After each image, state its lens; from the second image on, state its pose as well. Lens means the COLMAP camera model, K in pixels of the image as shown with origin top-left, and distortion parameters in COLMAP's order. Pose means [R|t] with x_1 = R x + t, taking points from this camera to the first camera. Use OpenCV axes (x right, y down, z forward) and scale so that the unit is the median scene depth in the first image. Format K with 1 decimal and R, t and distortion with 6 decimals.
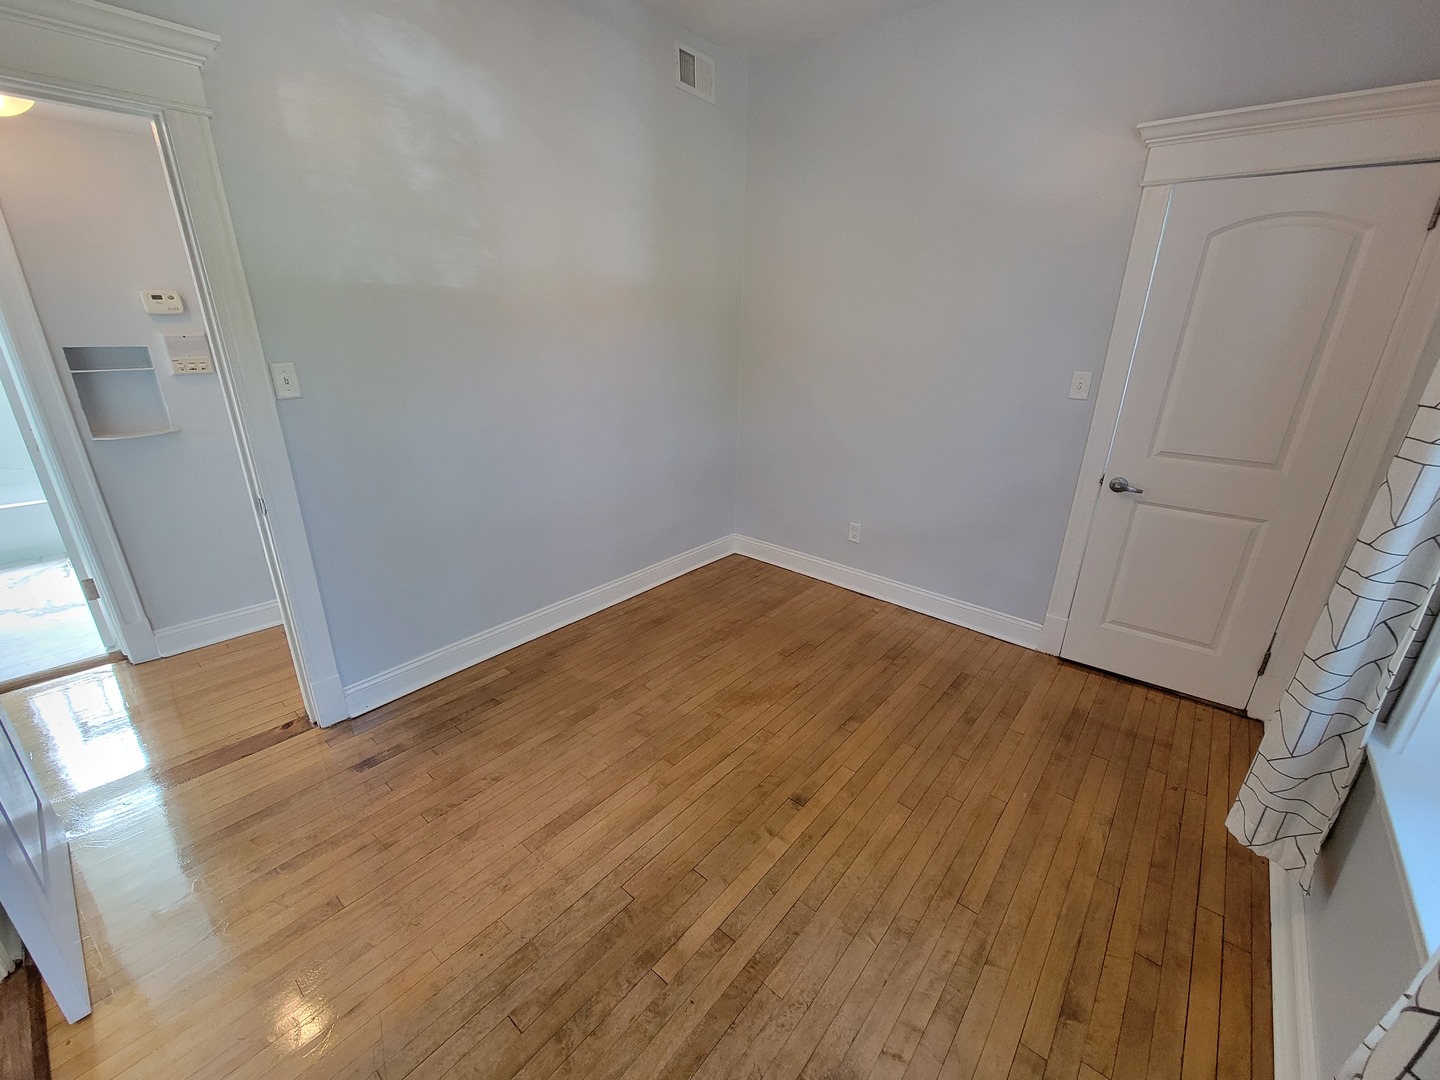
lens RADIAL K [[592.7, 0, 718.2], [0, 592.7, 539.5], [0, 0, 1]] dist [-0.000700, 0.000110]
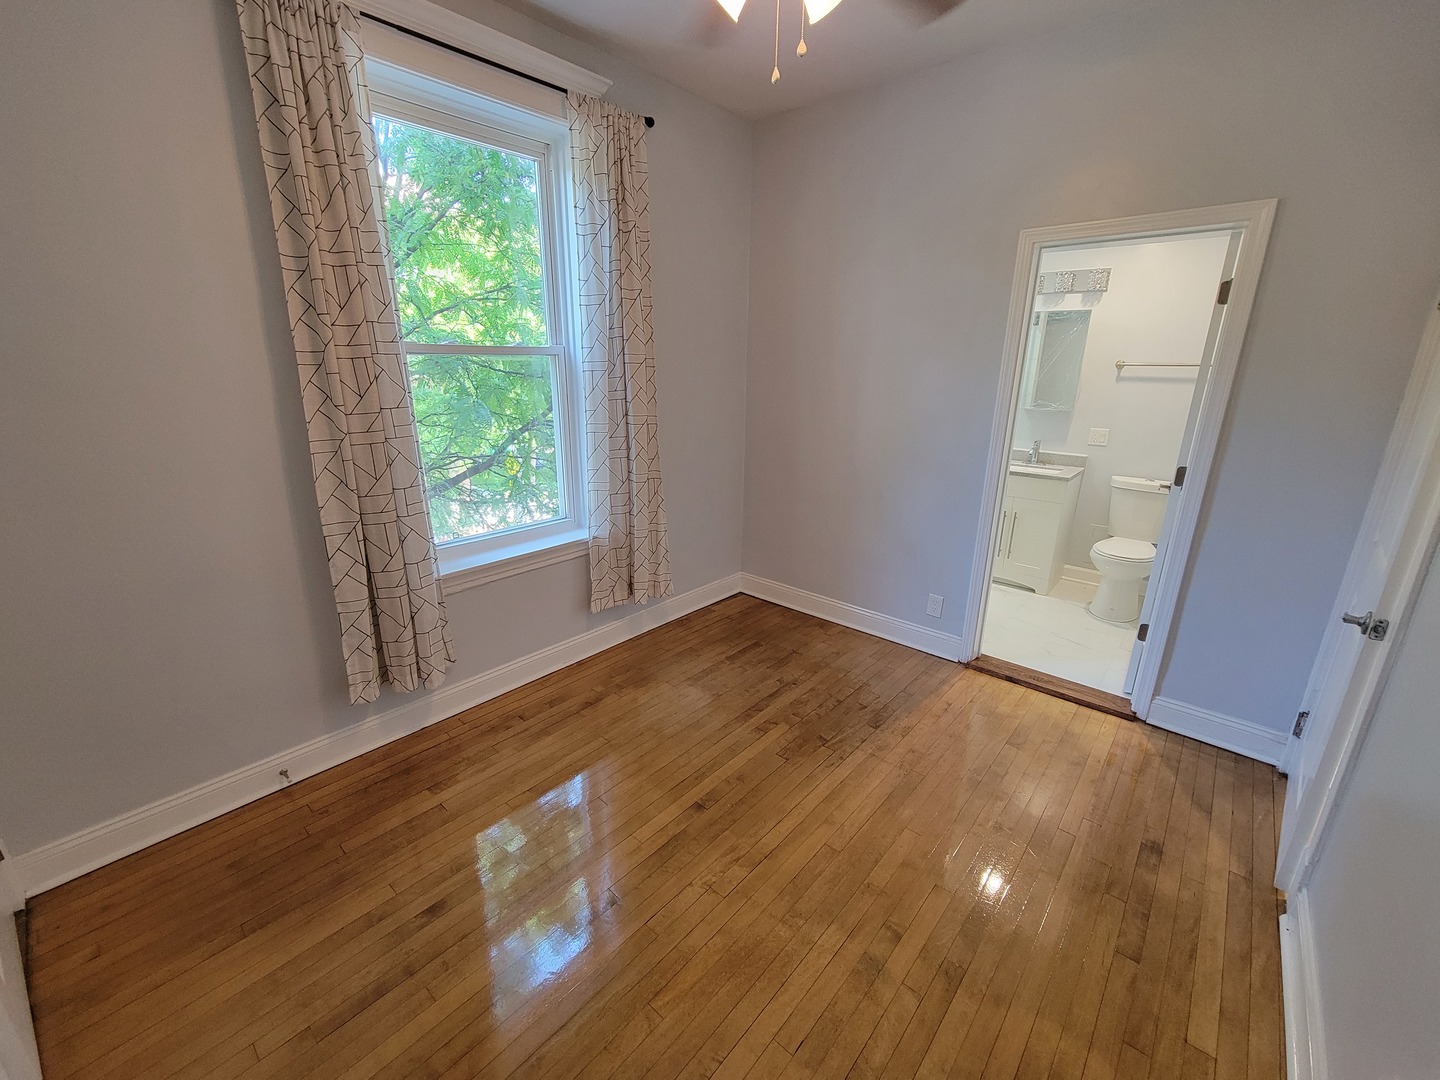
lens RADIAL K [[592.7, 0, 718.2], [0, 592.7, 539.5], [0, 0, 1]] dist [-0.000700, 0.000110]
pose [[-0.999472, -0.030455, 0.011363, 0.082948], [-0.017400, 0.796519, 0.604362, -0.478509], [-0.027457, 0.603845, -0.796628, 1.251613]]
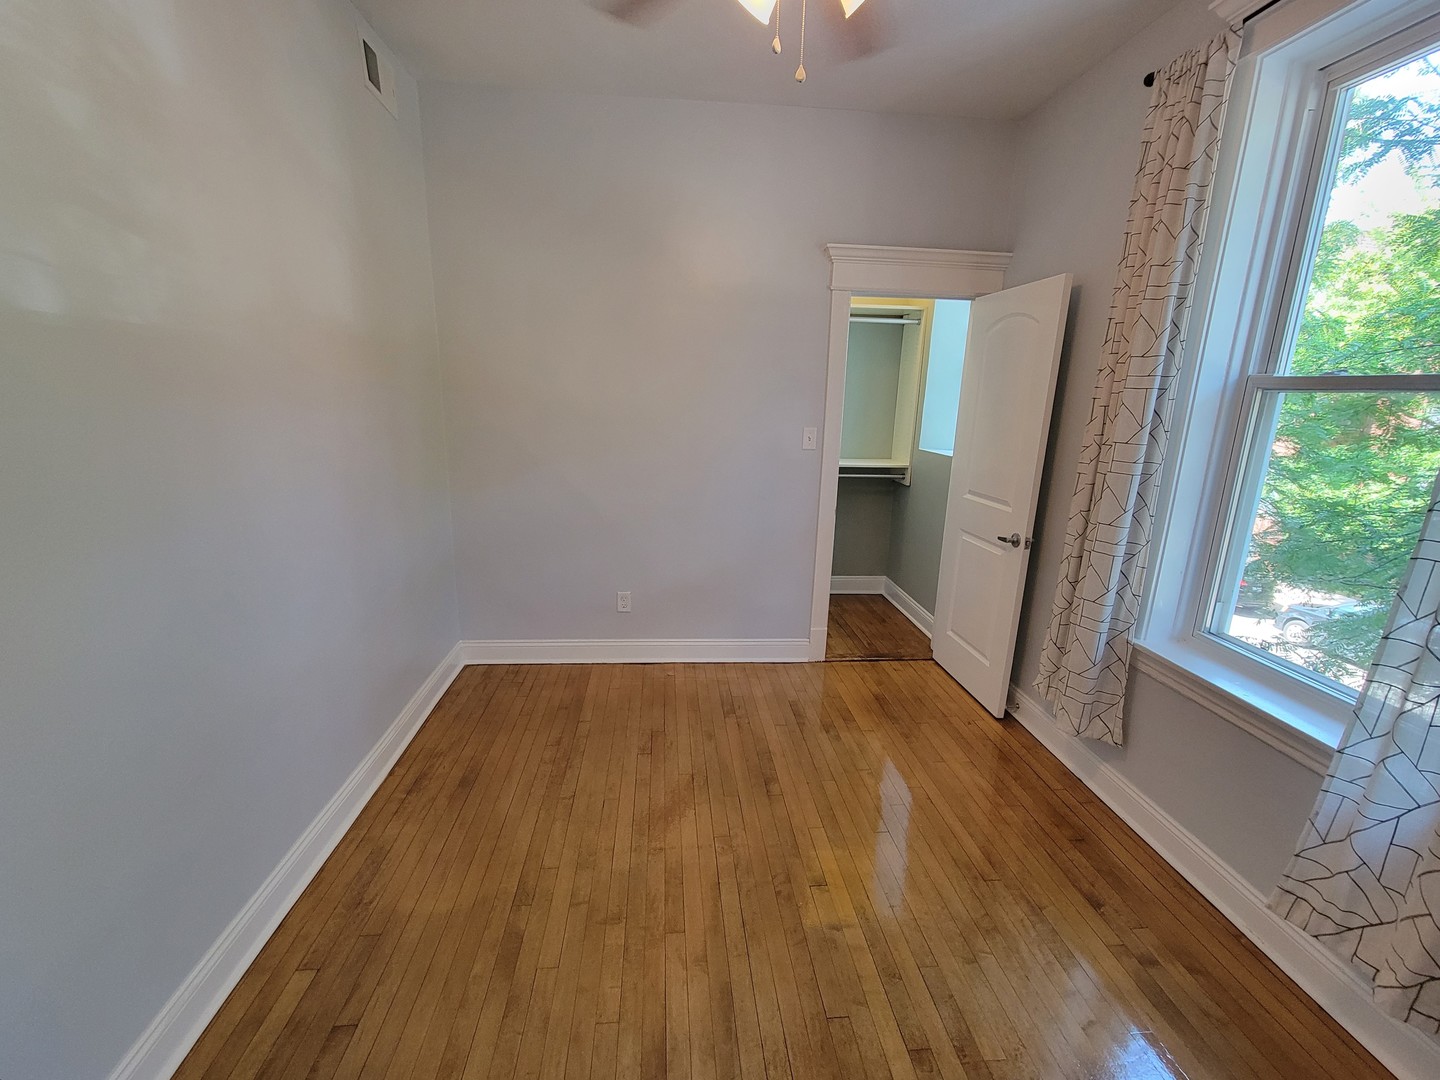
lens RADIAL K [[612.7, 0, 716.7], [0, 612.7, 538.9], [0, 0, 1]] dist [-0.000590, 0.000222]
pose [[0.702950, -0.166400, 0.691500, -0.451431], [0.230865, 0.972986, -0.000552, -0.104597], [-0.672728, 0.160031, 0.722376, 0.251731]]
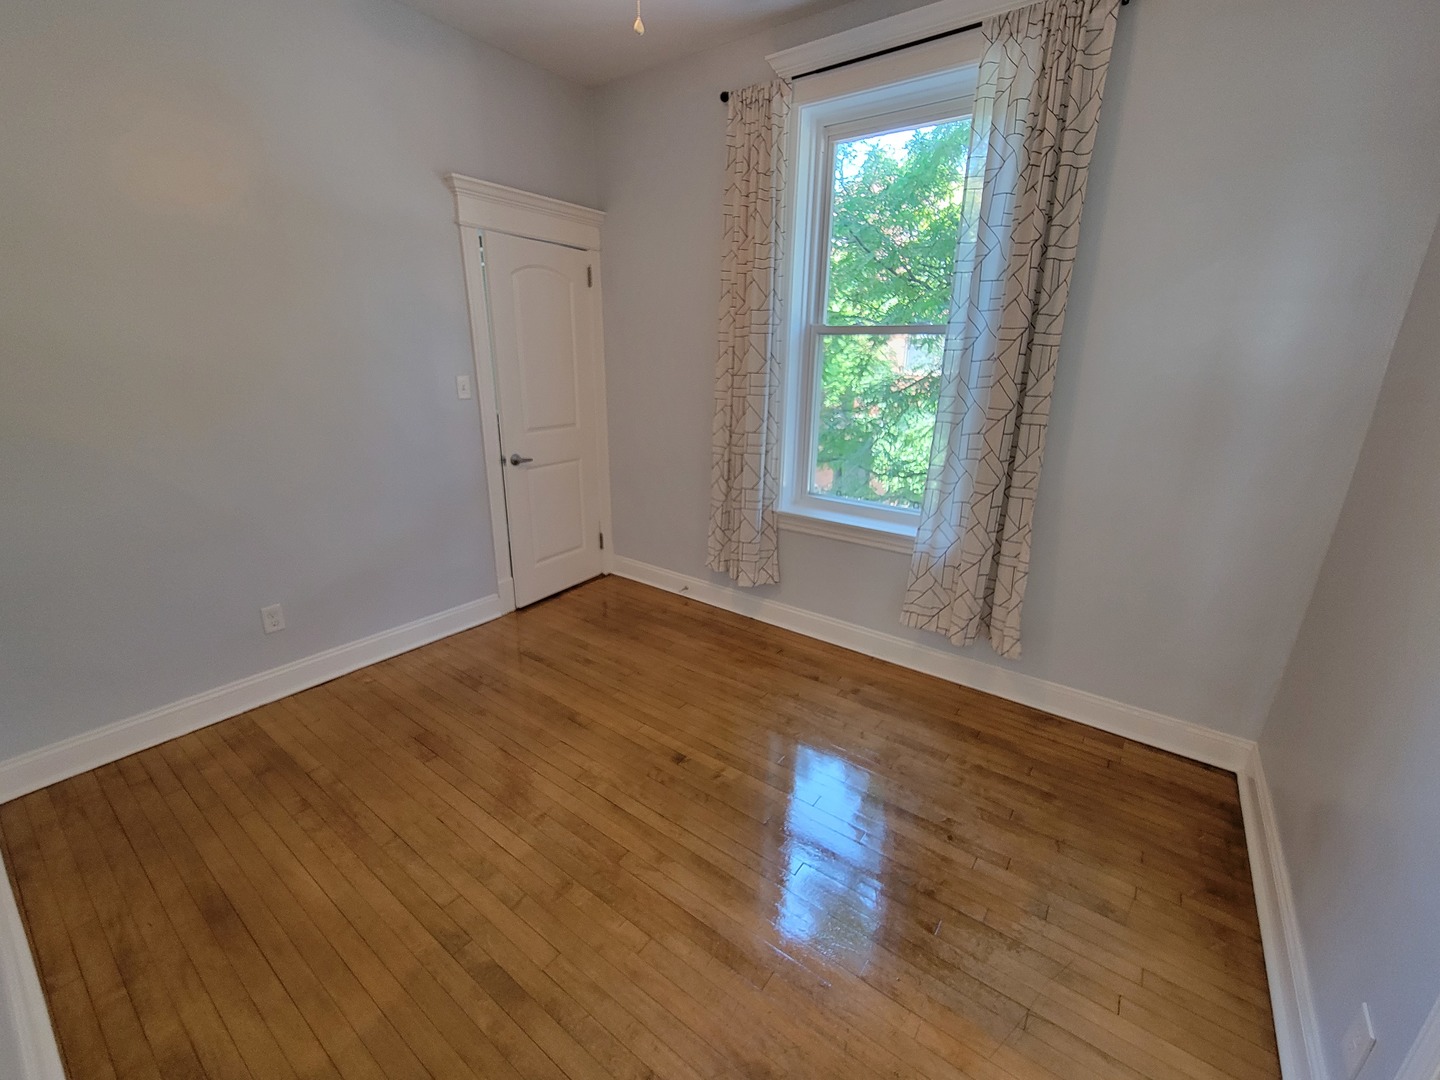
lens RADIAL K [[598.9, 0, 715.7], [0, 598.9, 539.1], [0, 0, 1]] dist [0.000586, -0.000008]
pose [[-0.068663, -0.316792, 0.946006, -0.649523], [0.327005, 0.888711, 0.321340, -0.217666], [-0.942525, 0.331413, 0.042572, 0.599219]]
